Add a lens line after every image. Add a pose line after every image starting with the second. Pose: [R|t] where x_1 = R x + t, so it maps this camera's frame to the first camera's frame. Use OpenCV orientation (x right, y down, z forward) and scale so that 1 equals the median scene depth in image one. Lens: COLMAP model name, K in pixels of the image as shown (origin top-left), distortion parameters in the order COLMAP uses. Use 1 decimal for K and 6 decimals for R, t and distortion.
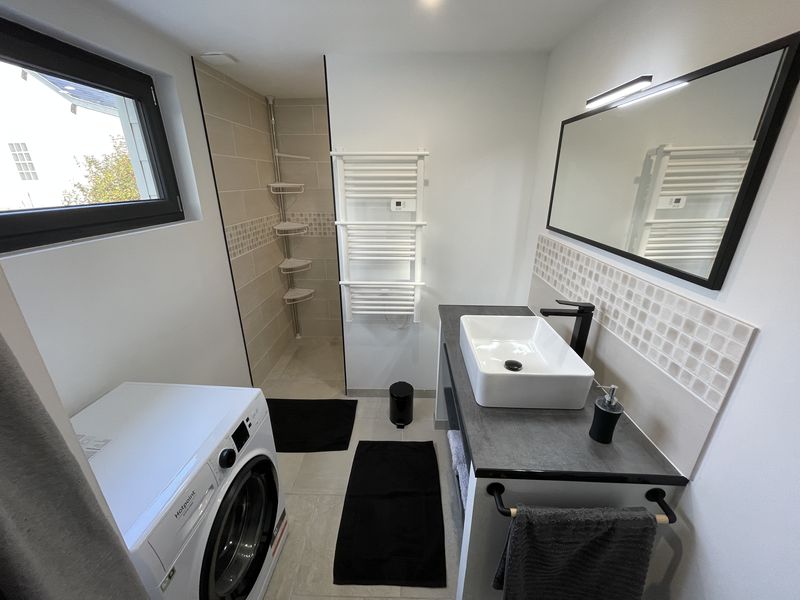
lens RADIAL K [[321.4, 0, 394.7], [0, 321.4, 302.1], [0, 0, 1]] dist [-0.000251, 0.000023]
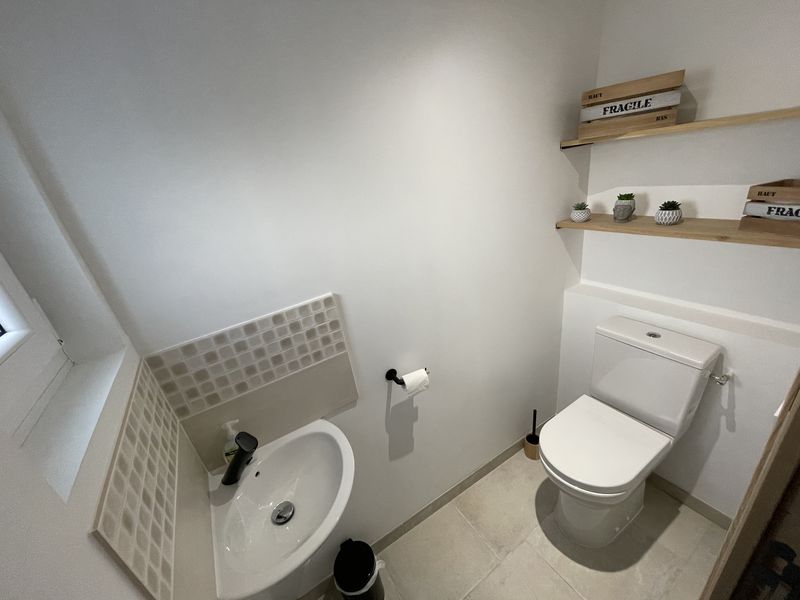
lens RADIAL K [[321.4, 0, 394.7], [0, 321.4, 302.1], [0, 0, 1]] dist [-0.000251, 0.000023]
pose [[-0.536250, -0.266316, 0.800944, -0.124140], [0.437962, 0.723392, 0.533755, -0.243333], [-0.721544, 0.637009, -0.271283, 0.502790]]
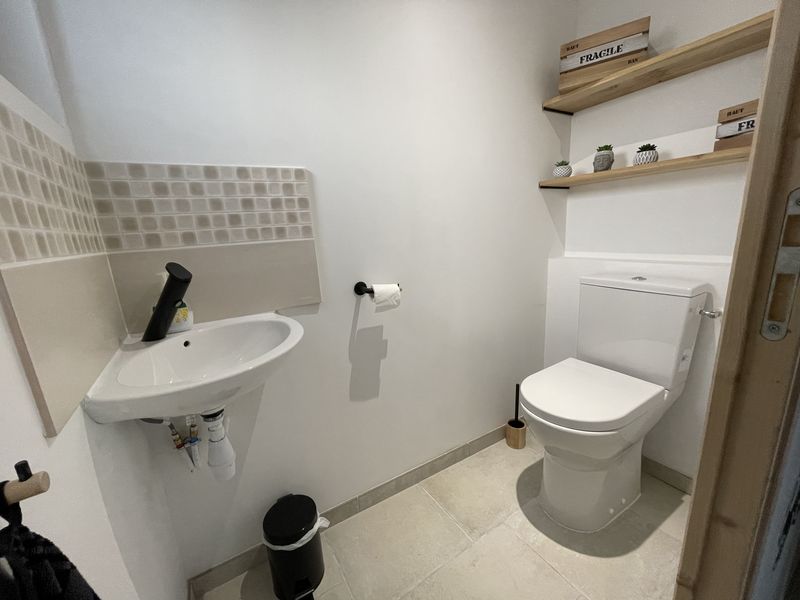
lens RADIAL K [[321.4, 0, 394.7], [0, 321.4, 302.1], [0, 0, 1]] dist [-0.000251, 0.000023]
pose [[-0.537446, -0.155584, 0.828822, -0.181619], [0.357707, 0.847974, 0.391133, 0.071233], [-0.763674, 0.506688, -0.400086, 0.653917]]
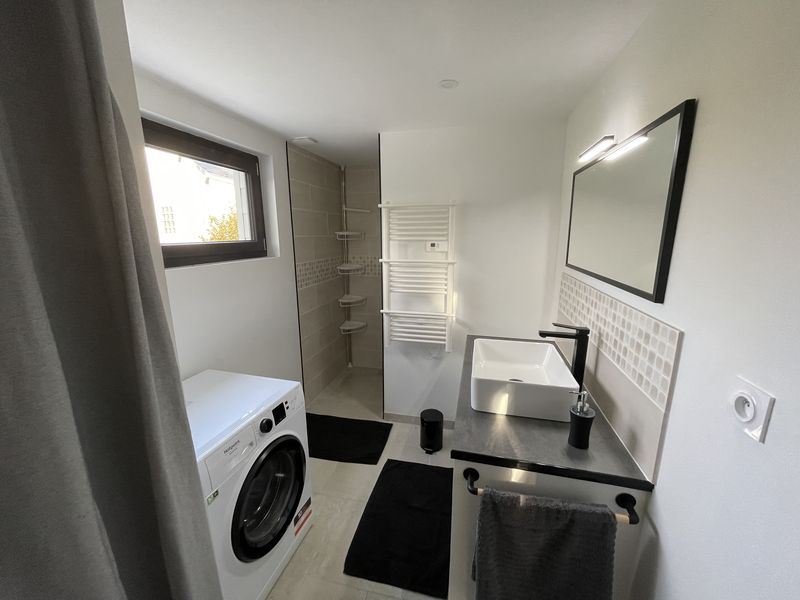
lens RADIAL K [[321.4, 0, 394.7], [0, 321.4, 302.1], [0, 0, 1]] dist [-0.000251, 0.000023]
pose [[0.977463, 0.037812, -0.207693, 0.135540], [-0.068876, 0.987114, -0.144437, 0.082723], [0.199555, 0.155487, 0.967472, -0.132565]]
